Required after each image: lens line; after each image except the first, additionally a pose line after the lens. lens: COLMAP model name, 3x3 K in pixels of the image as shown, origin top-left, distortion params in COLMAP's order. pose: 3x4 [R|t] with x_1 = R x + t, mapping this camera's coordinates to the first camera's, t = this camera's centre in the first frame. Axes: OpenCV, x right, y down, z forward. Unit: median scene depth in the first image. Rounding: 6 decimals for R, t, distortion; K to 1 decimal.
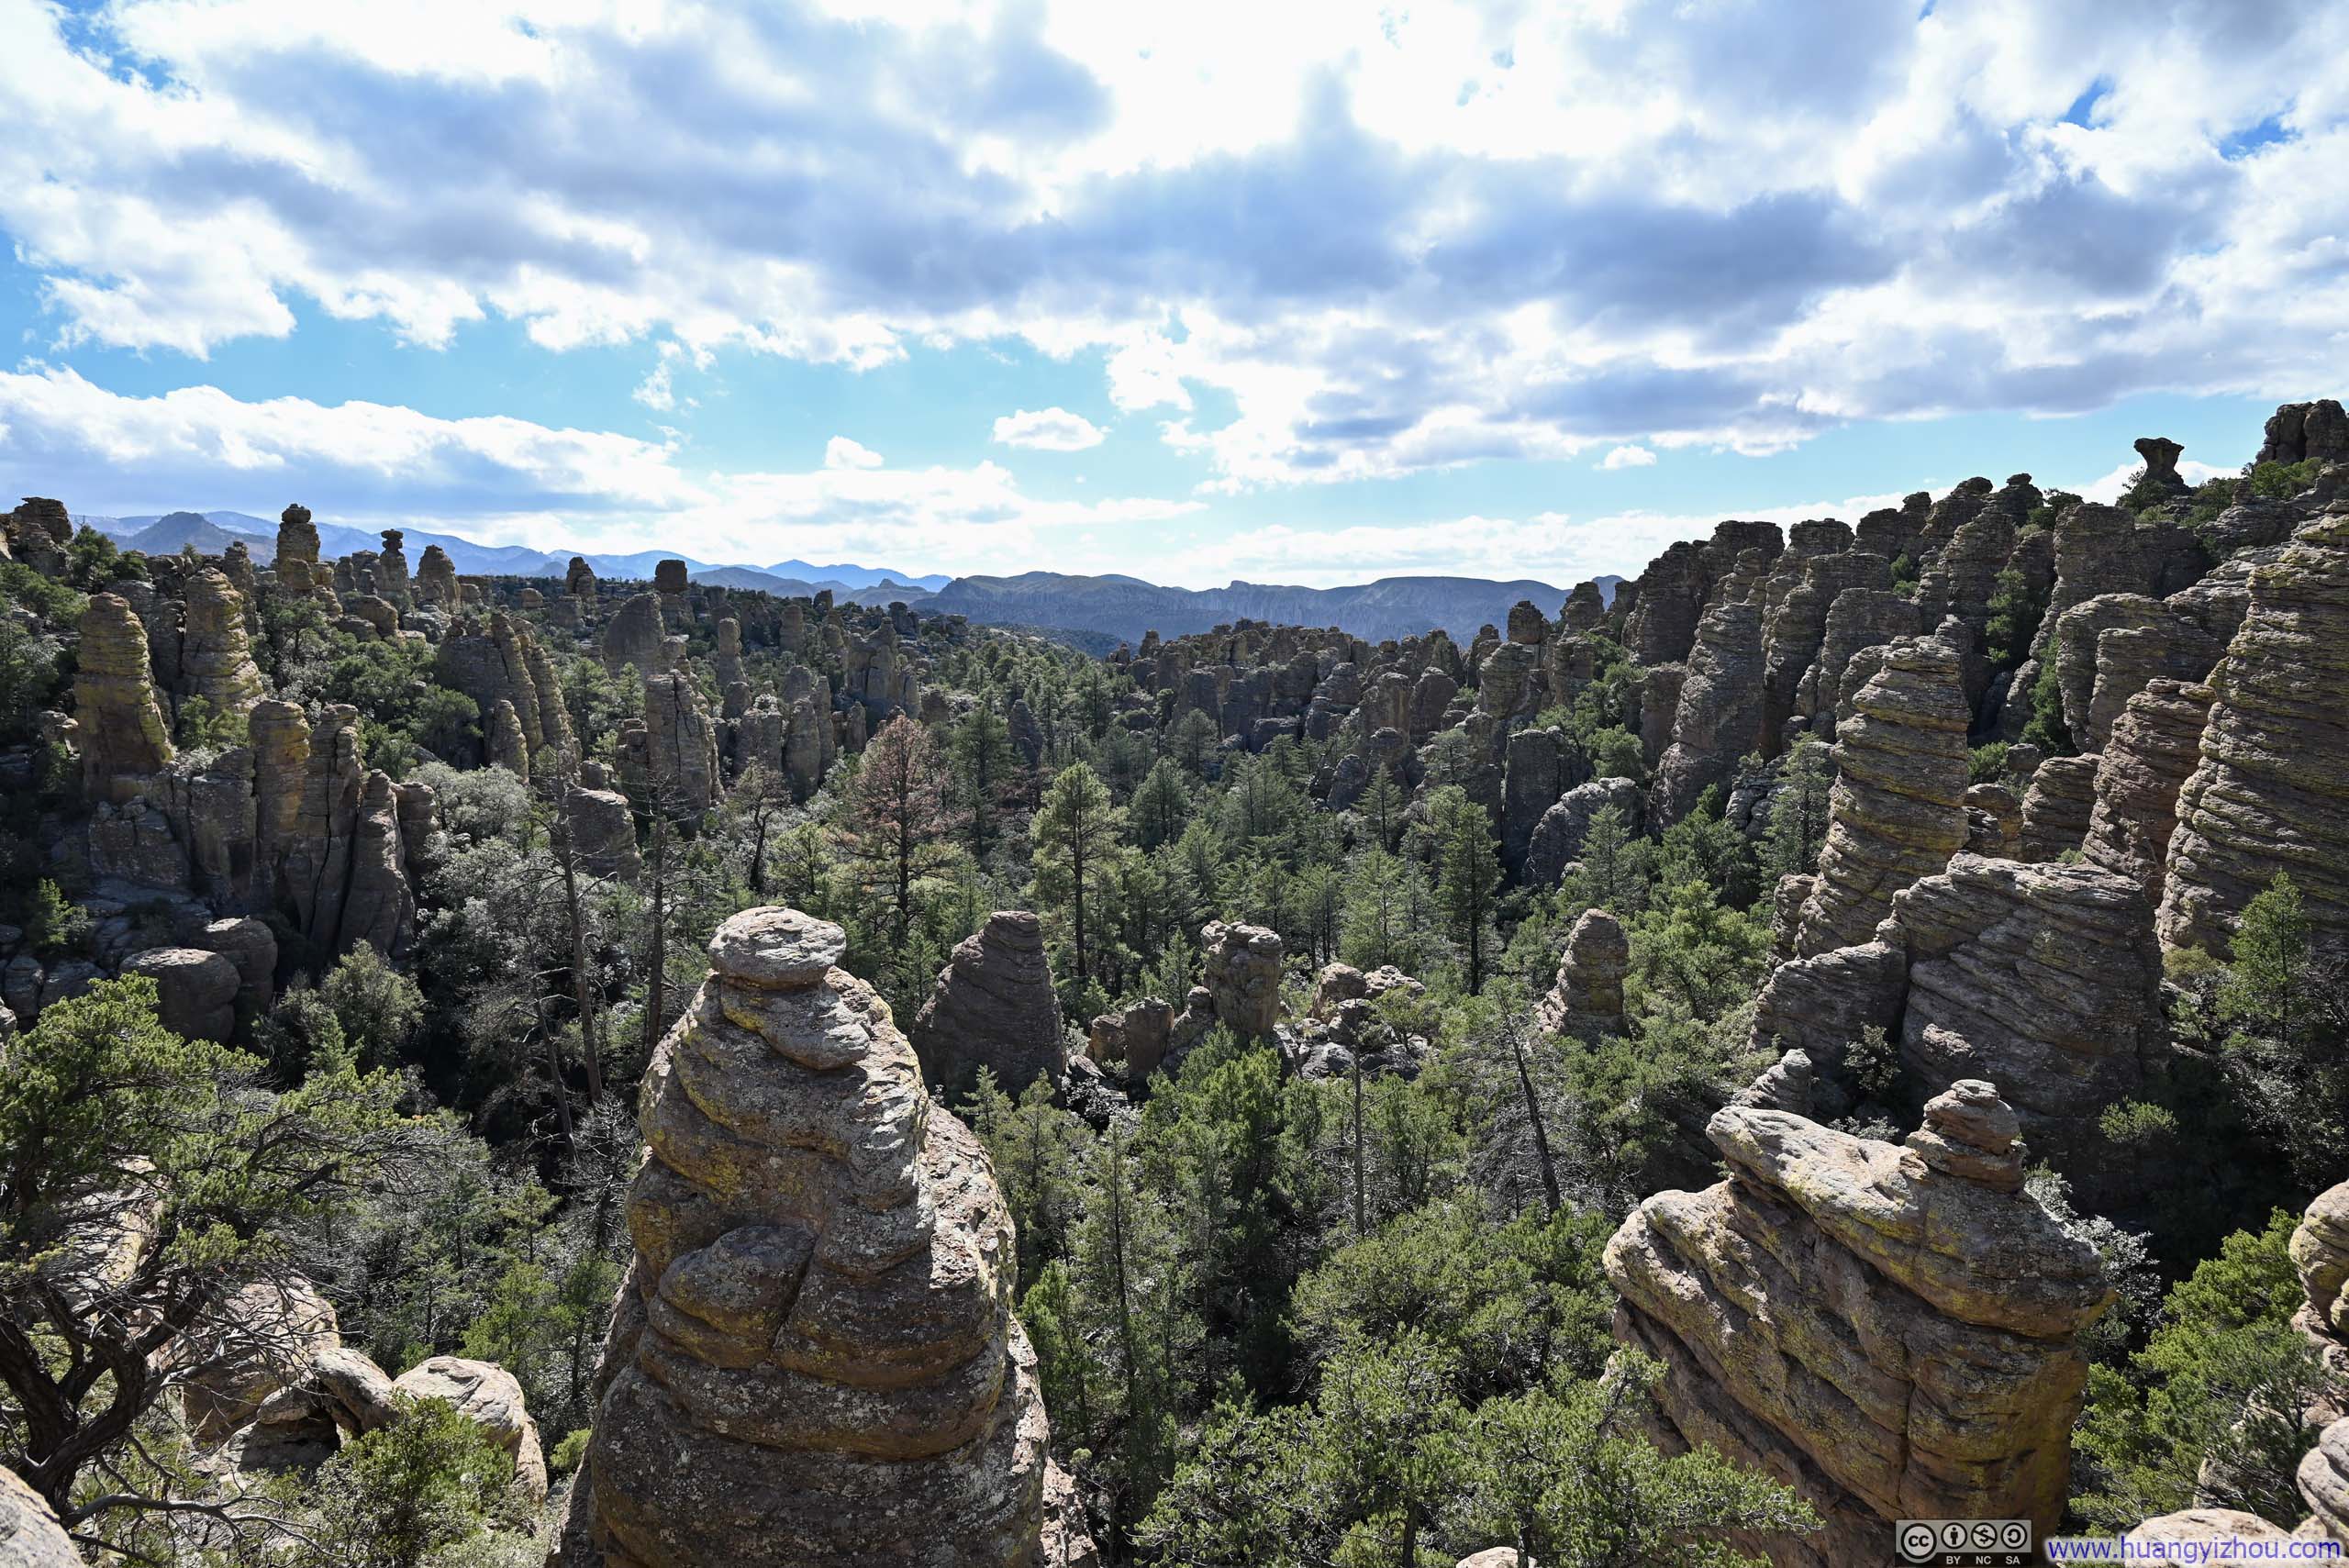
lens RADIAL K [[1572.4, 0, 1178.3], [0, 1572.4, 784.3], [0, 0, 1]] dist [-0.001319, 0.000636]
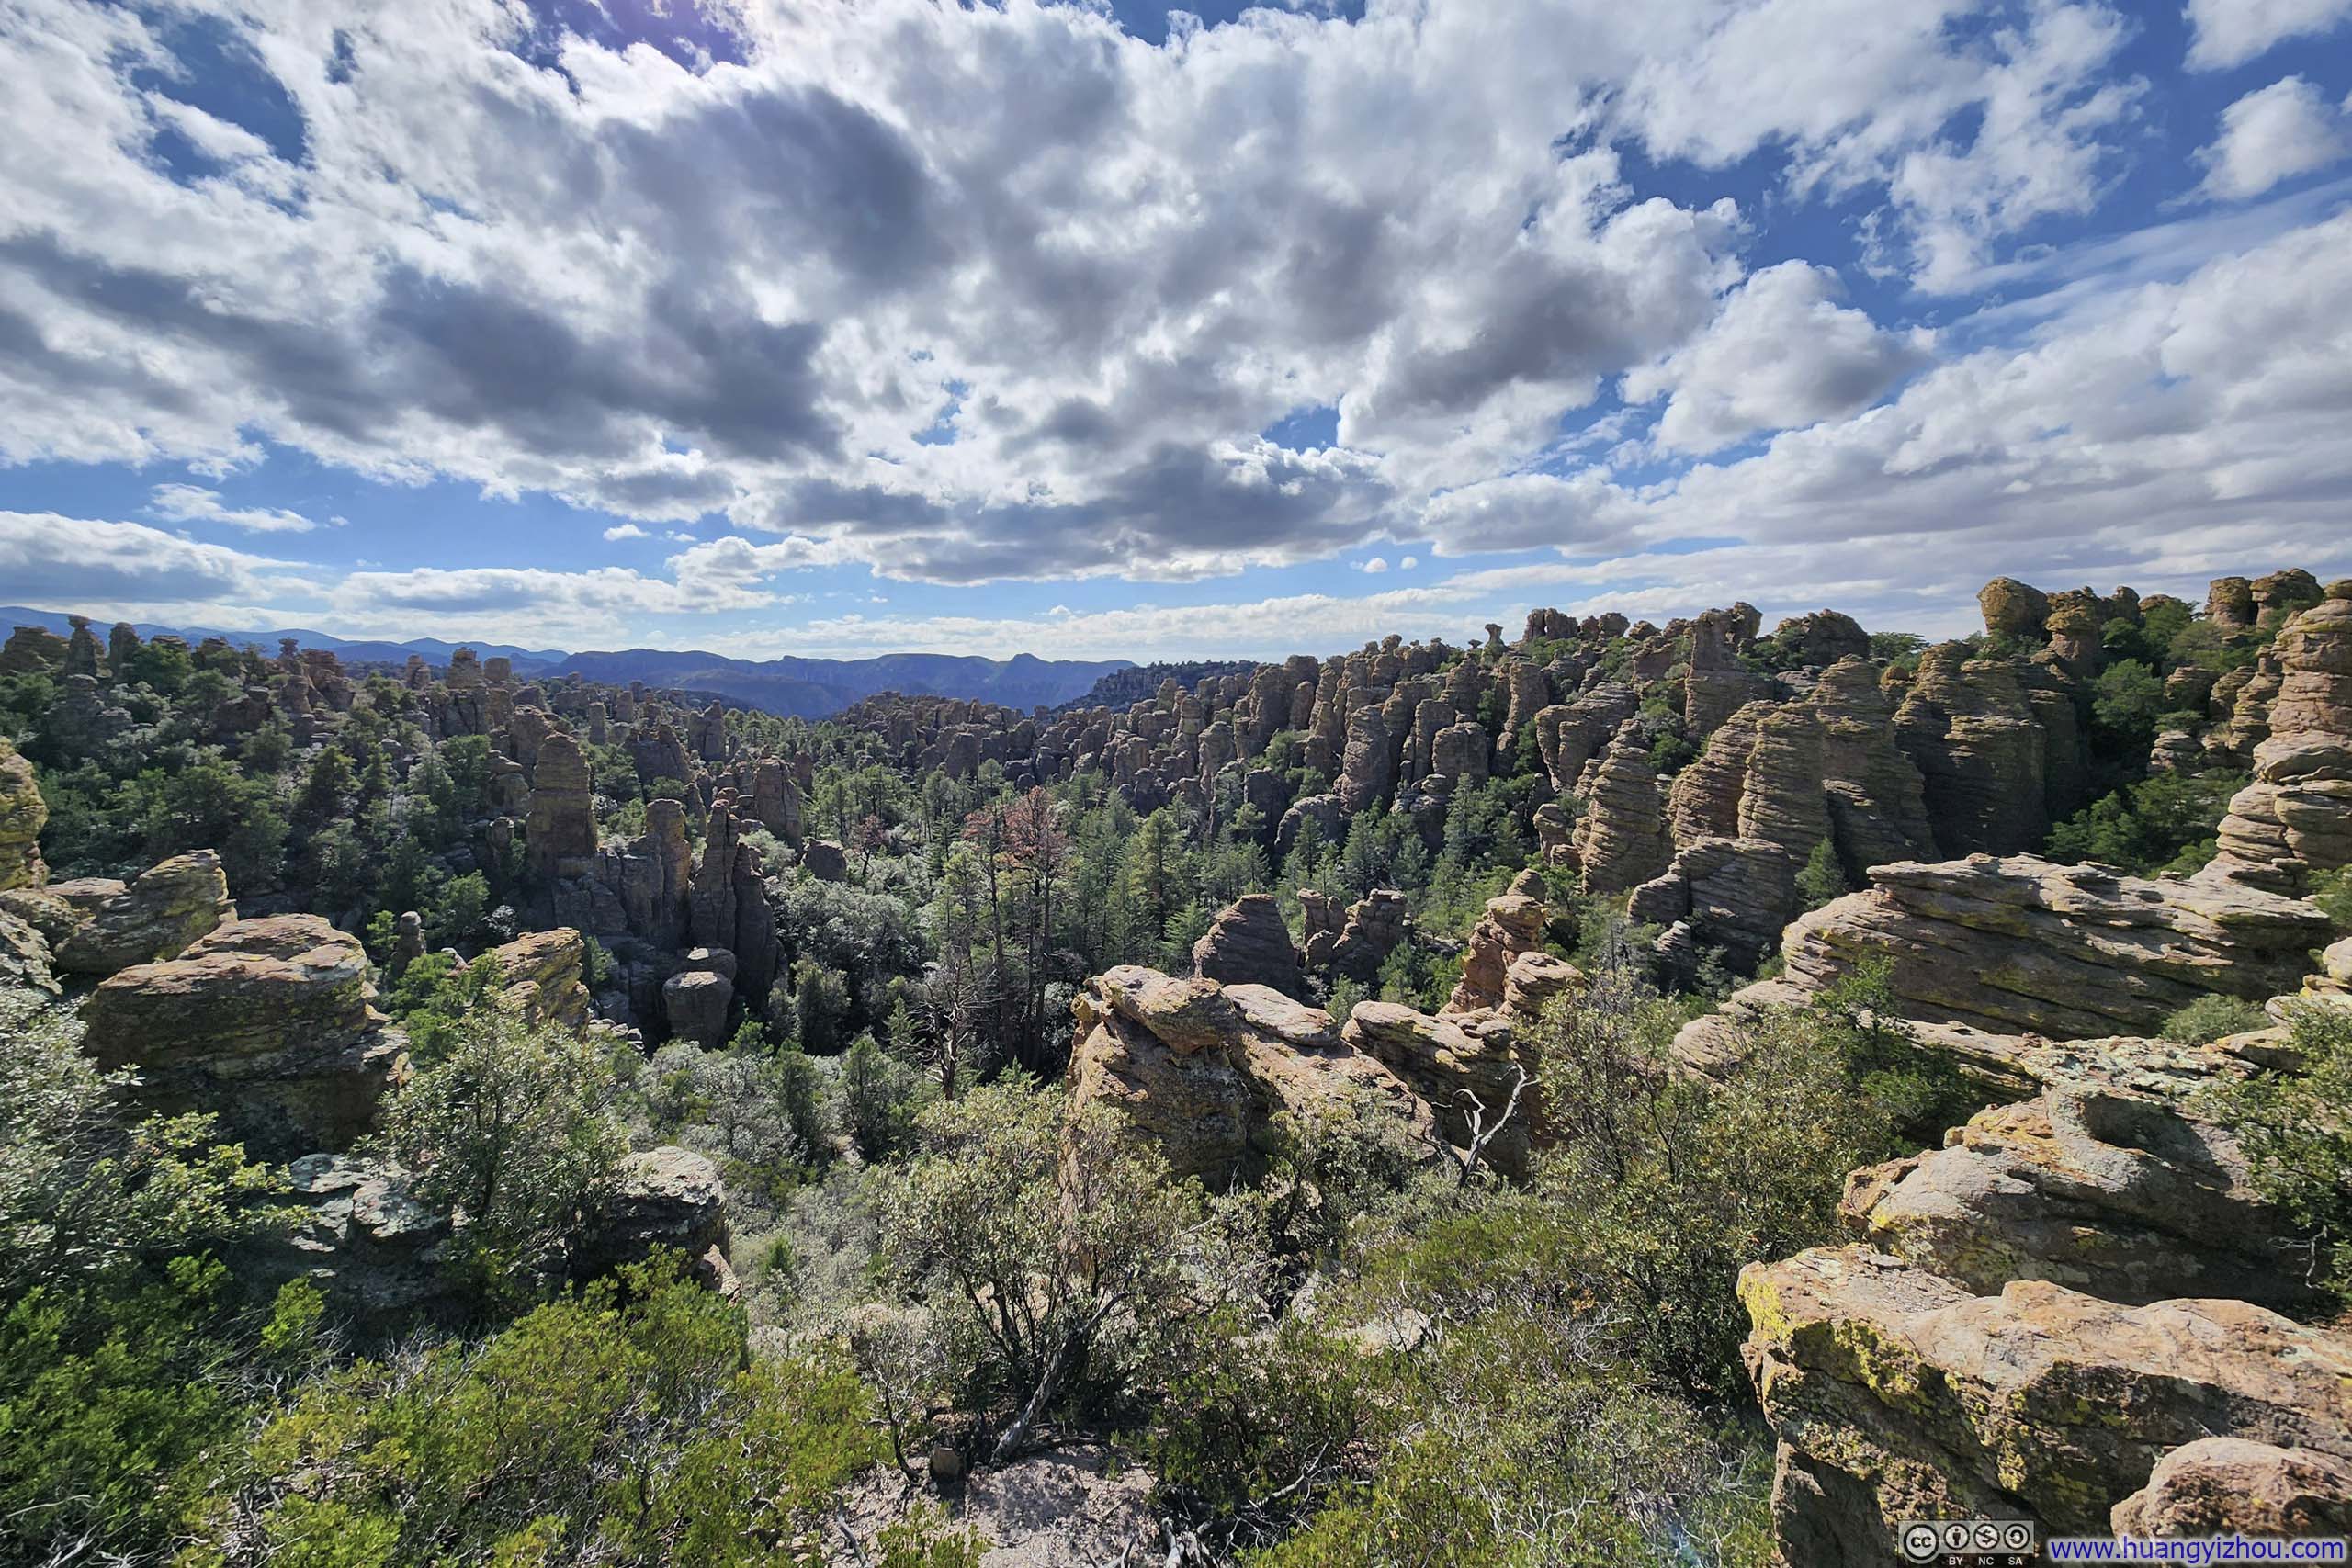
lens RADIAL K [[942.4, 0, 1173.7], [0, 942.4, 781.4], [0, 0, 1]] dist [-0.000275, -0.000007]
pose [[0.910173, -0.051356, 0.411033, -0.335813], [0.049873, 0.998653, 0.014339, -0.040885], [-0.411215, 0.007449, 0.911508, -0.014279]]
